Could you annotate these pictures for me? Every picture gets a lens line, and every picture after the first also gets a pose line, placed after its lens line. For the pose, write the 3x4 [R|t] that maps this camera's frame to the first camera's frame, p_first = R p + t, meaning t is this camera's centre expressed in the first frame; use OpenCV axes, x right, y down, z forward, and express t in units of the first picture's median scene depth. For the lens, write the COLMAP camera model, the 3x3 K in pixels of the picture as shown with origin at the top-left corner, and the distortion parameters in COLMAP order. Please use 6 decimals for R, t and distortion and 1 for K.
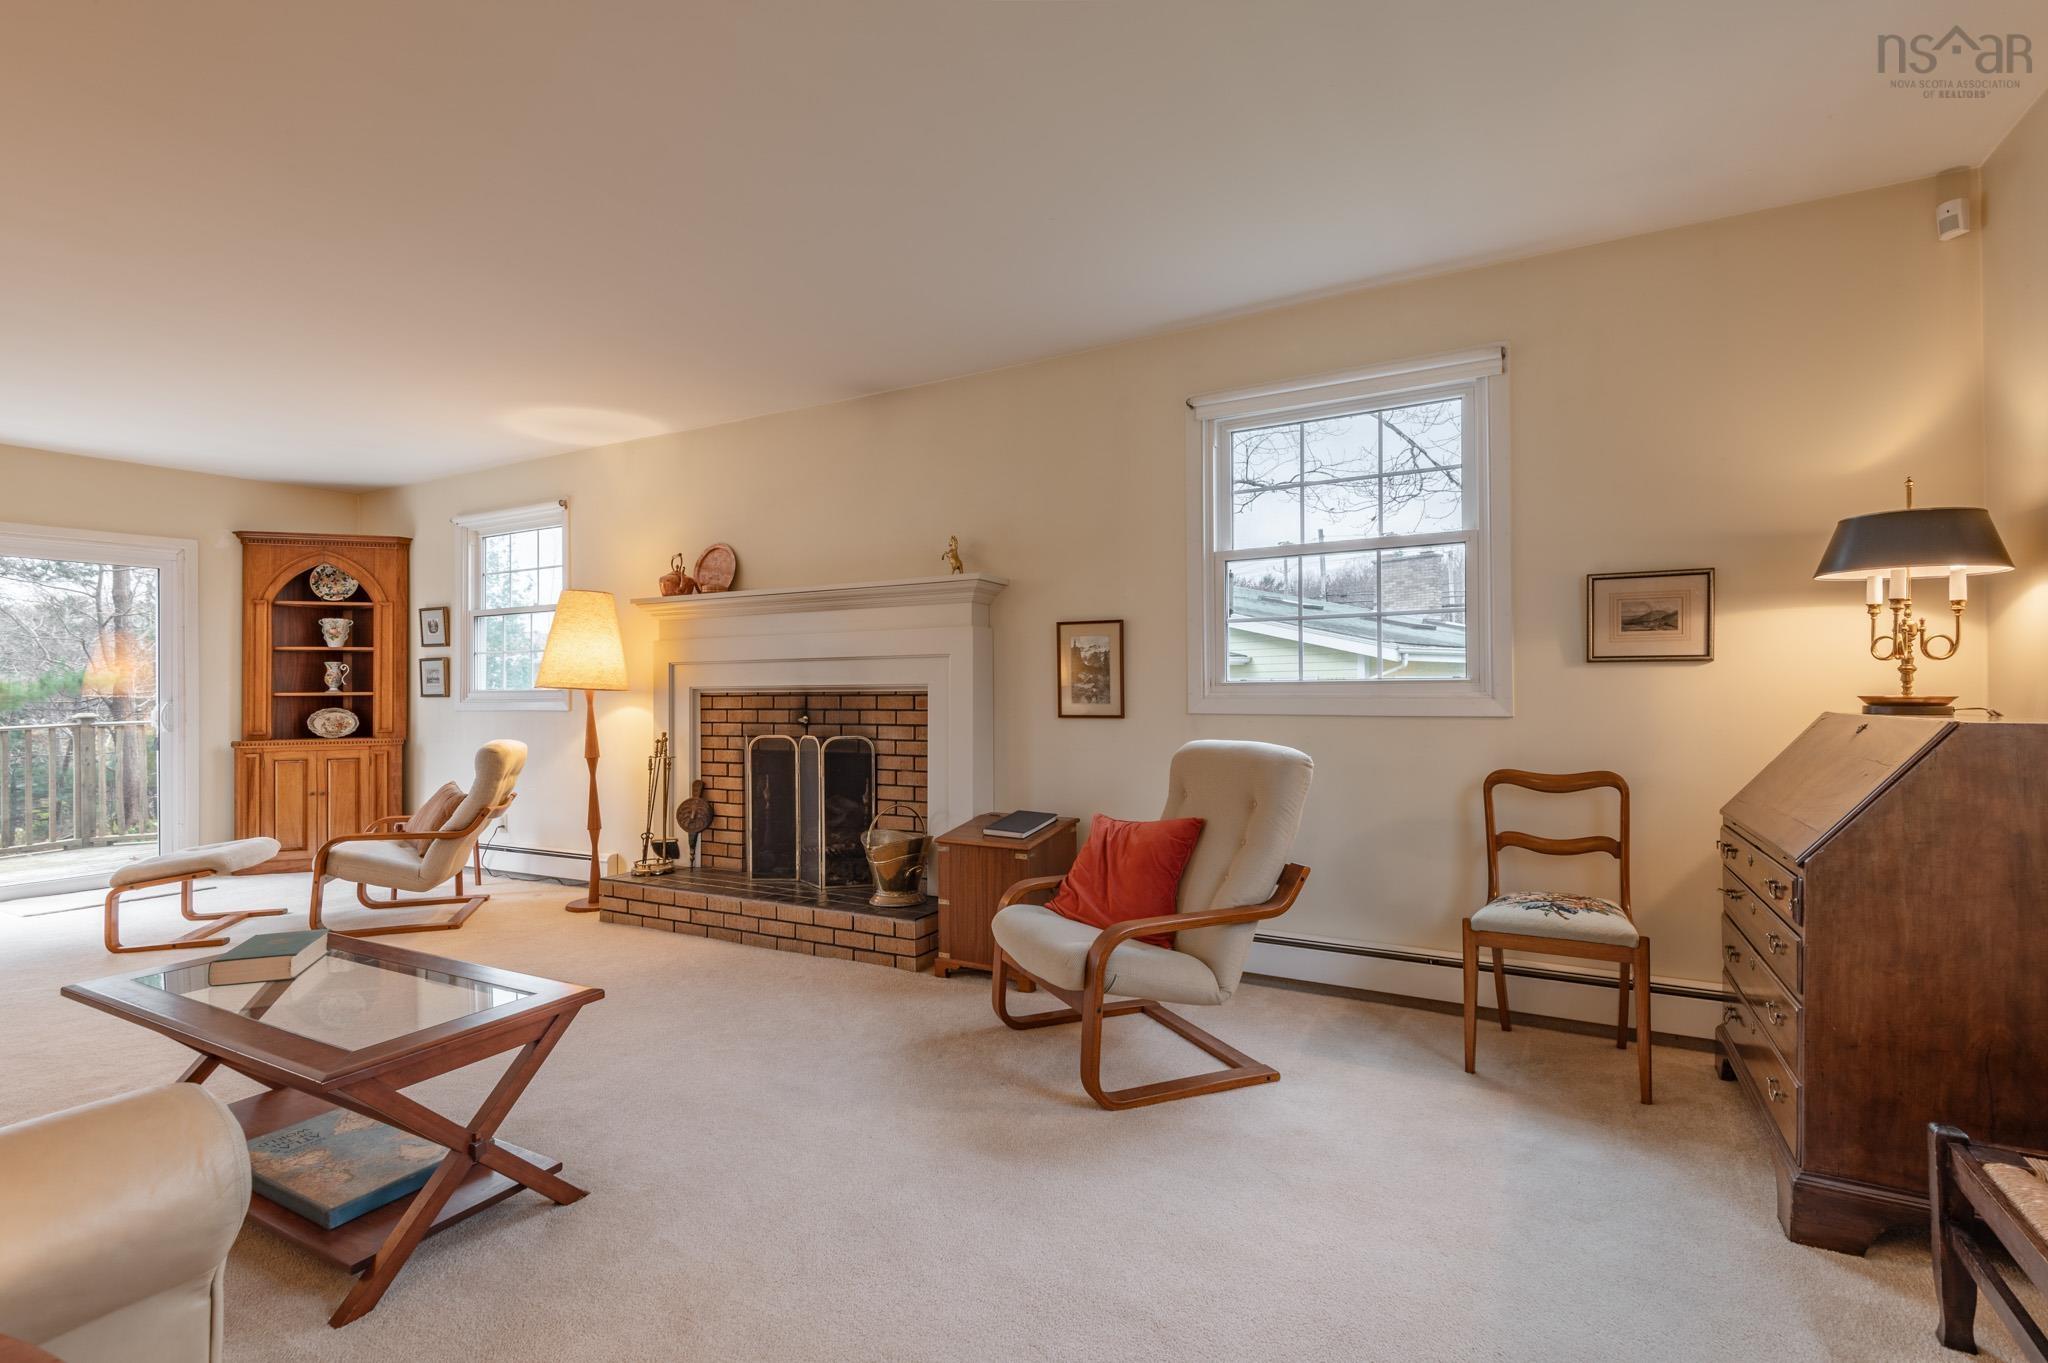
lens RADIAL K [[950.8, 0, 1024.0], [0, 950.8, 681.5], [0, 0, 1]] dist [0.002626, -0.010112]
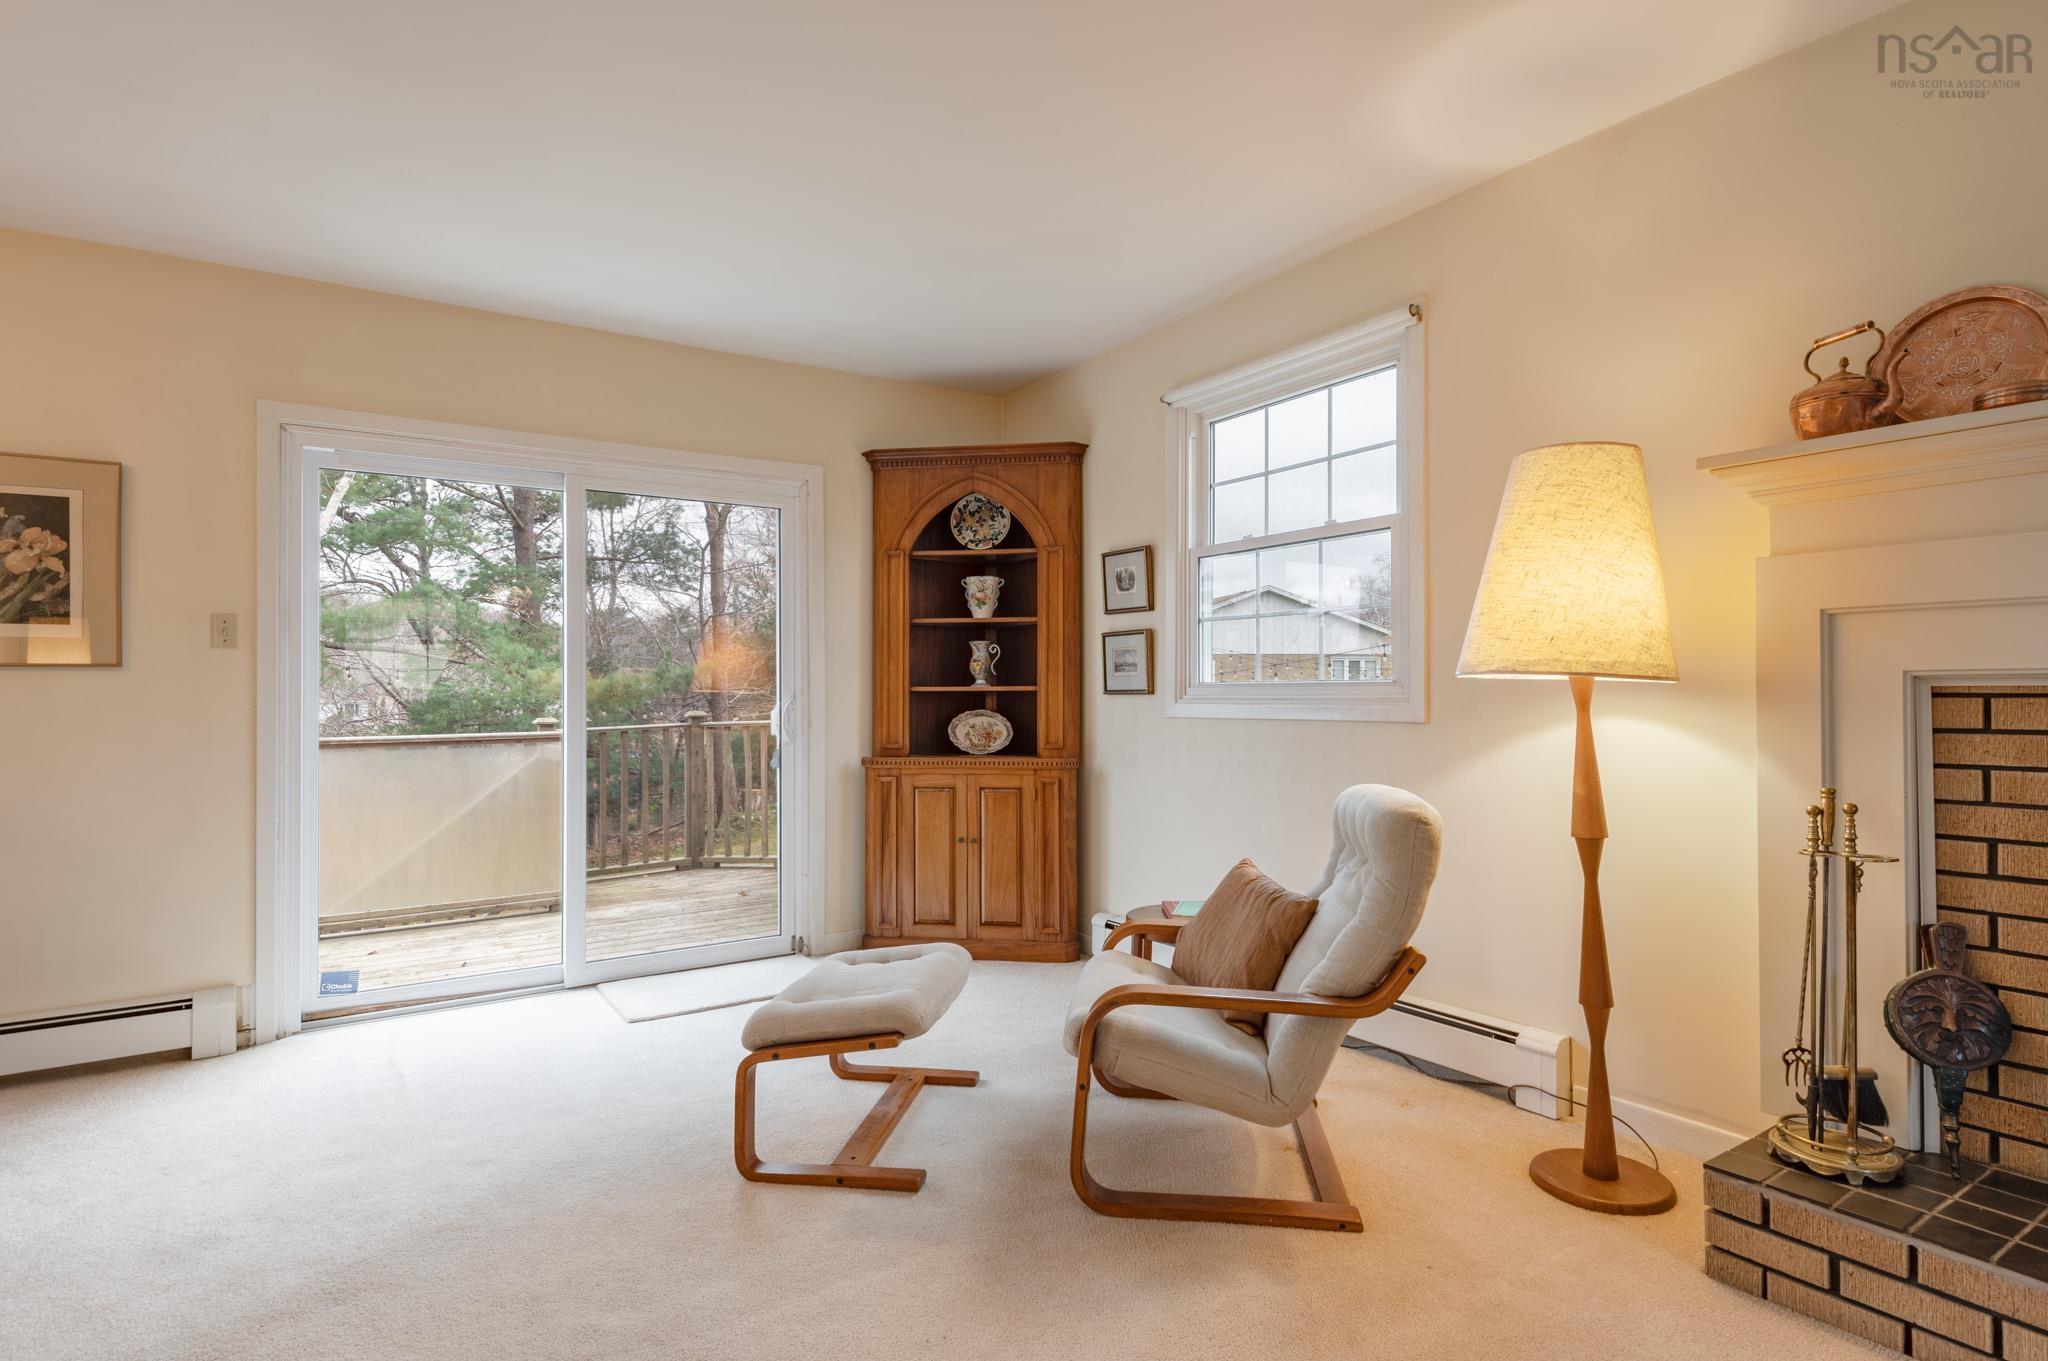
lens RADIAL K [[1127.4, 0, 1024.0], [0, 1127.4, 680.5], [0, 0, 1]] dist [0.025267, 0.000146]
pose [[0.879751, -0.000318, -0.475434, -0.335877], [0.000892, 0.999999, 0.000981, 0.006694], [0.475434, -0.001288, 0.879751, 0.328441]]
